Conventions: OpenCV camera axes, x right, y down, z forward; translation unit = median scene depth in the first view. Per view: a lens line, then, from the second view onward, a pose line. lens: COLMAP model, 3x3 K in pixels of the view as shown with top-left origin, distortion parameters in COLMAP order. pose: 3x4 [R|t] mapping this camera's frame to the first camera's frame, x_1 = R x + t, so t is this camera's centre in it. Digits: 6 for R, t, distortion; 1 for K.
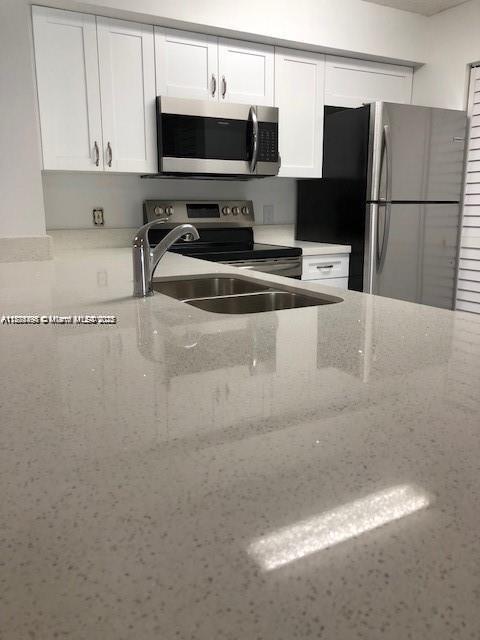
lens RADIAL K [[531.6, 0, 240.0], [0, 531.6, 320.0], [0, 0, 1]] dist [0.004808, 0.004406]
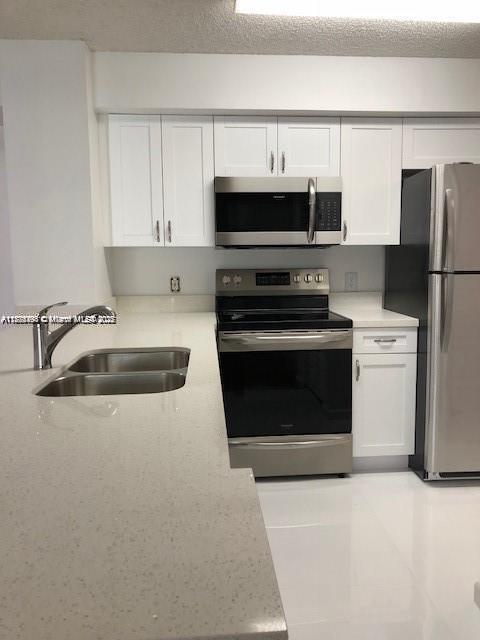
lens RADIAL K [[531.6, 0, 240.0], [0, 531.6, 320.0], [0, 0, 1]] dist [0.004808, 0.004406]
pose [[0.906017, 0.041014, -0.421249, 0.332394], [-0.080301, 0.993873, -0.075944, -0.047527], [0.415553, 0.102633, 0.903760, 0.062425]]
